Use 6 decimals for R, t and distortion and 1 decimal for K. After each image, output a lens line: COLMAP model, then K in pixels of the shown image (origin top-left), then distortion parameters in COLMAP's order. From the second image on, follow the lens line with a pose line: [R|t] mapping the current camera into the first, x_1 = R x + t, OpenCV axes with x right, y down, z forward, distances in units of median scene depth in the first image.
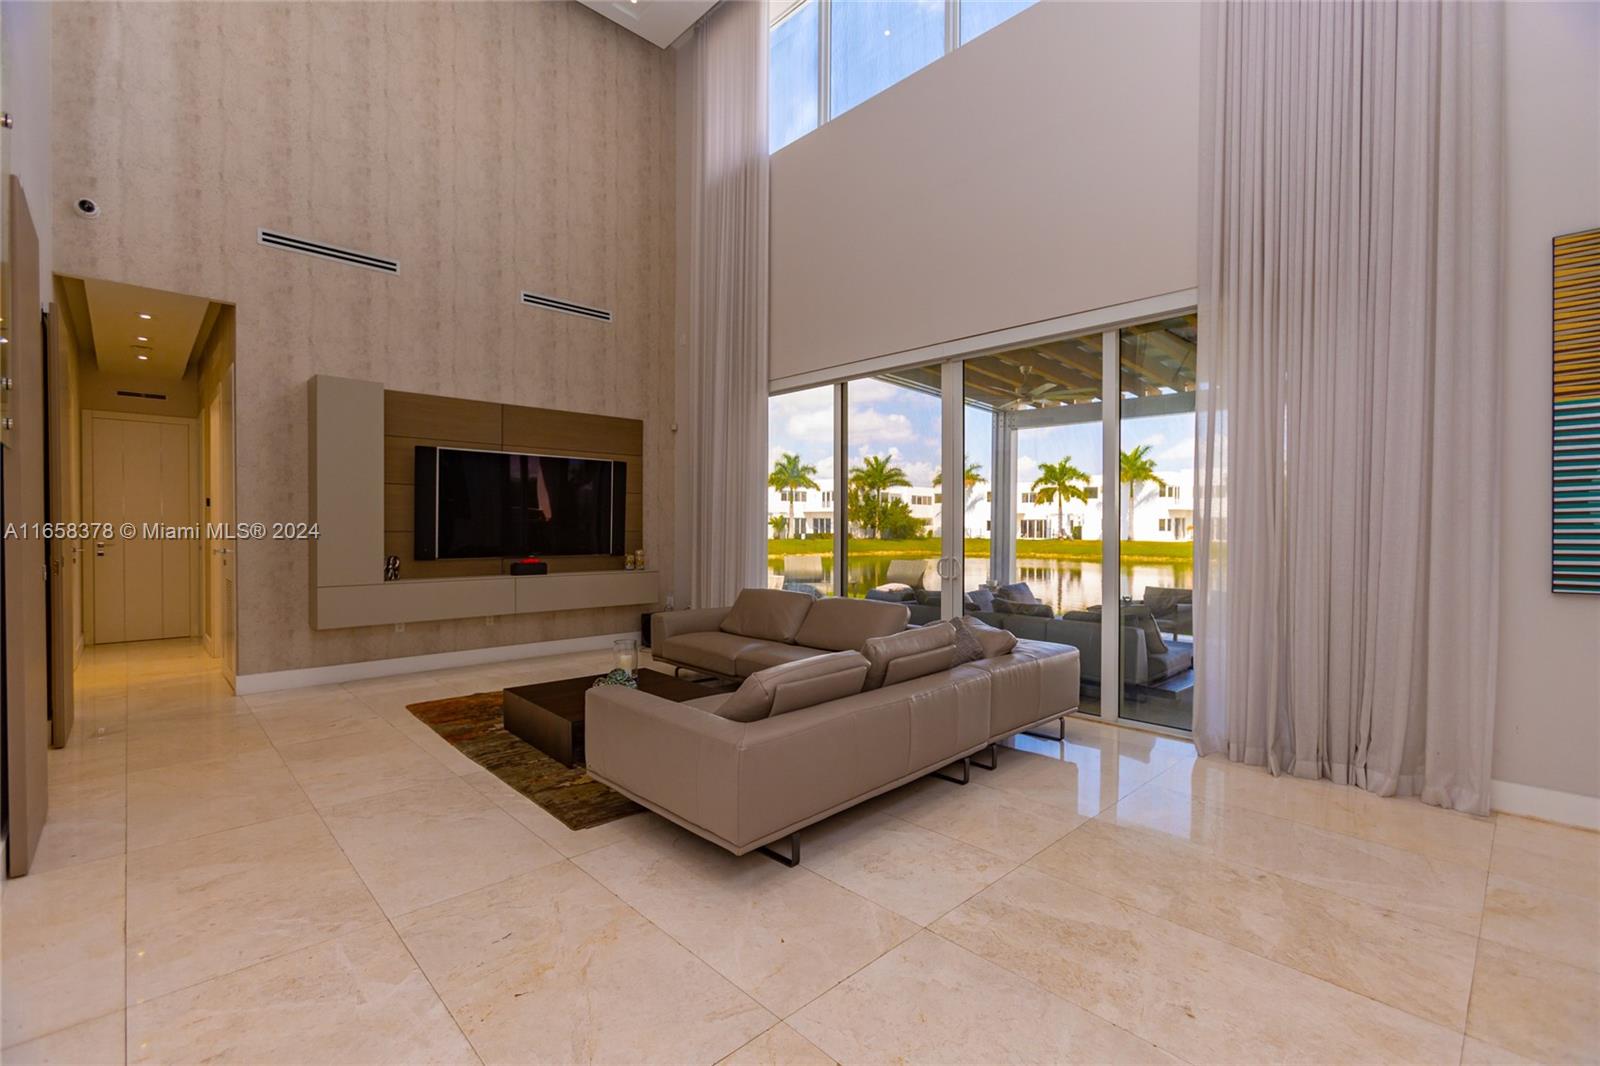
lens RADIAL K [[727.4, 0, 800.0], [0, 727.4, 533.0], [0, 0, 1]] dist [-0.003258, -0.000199]
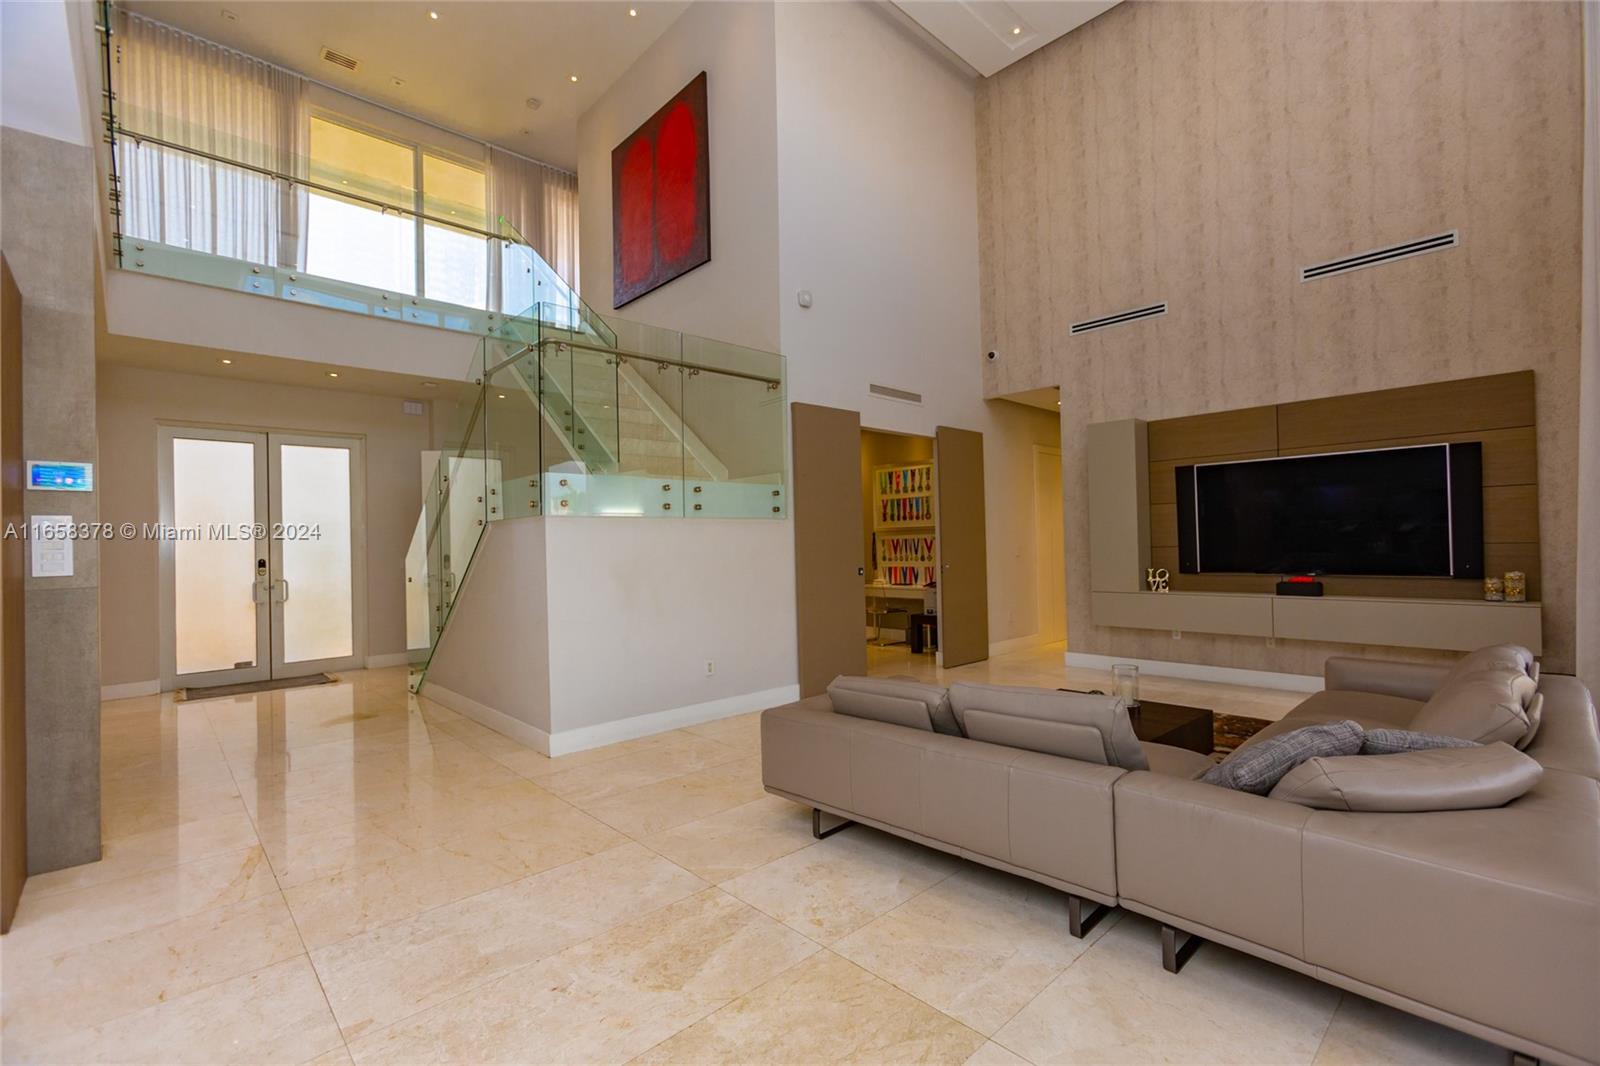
lens RADIAL K [[727.4, 0, 800.0], [0, 727.4, 533.0], [0, 0, 1]] dist [-0.003258, -0.000199]
pose [[-0.035390, -0.018615, -0.999200, 0.552295], [0.013237, 0.999730, -0.019094, -0.009013], [0.999286, -0.013902, -0.035134, 0.472303]]
